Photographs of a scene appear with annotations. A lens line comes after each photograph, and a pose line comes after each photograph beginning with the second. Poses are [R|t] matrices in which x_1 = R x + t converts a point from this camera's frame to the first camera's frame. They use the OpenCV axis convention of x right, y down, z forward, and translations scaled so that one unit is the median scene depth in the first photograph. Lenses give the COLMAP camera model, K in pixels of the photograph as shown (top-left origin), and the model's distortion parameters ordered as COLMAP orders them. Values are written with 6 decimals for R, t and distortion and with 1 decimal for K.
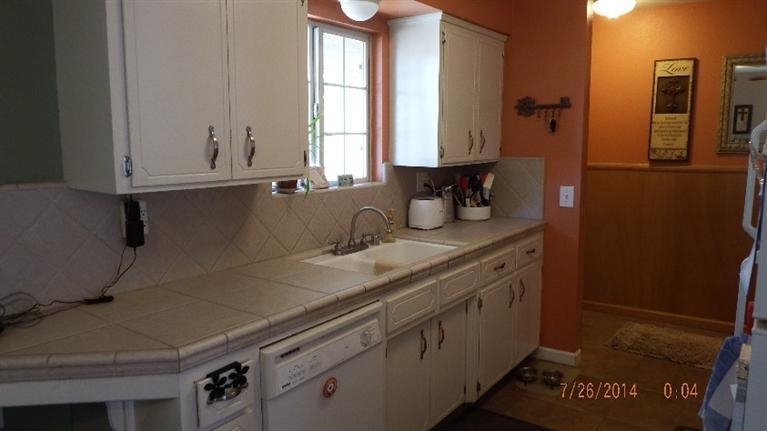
lens RADIAL K [[553.6, 0, 386.6], [0, 553.6, 213.6], [0, 0, 1]] dist [-0.001474, 0.001227]
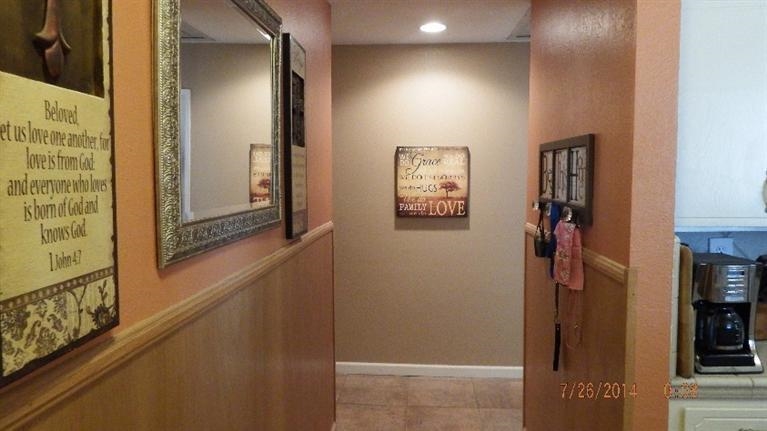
lens RADIAL K [[553.6, 0, 384.4], [0, 553.6, 214.6], [0, 0, 1]] dist [-0.001474, 0.001227]
pose [[-0.522075, -0.063794, 0.850510, 0.307995], [0.117788, 0.982251, 0.145979, -0.152595], [-0.844727, 0.176392, -0.505294, 0.999756]]
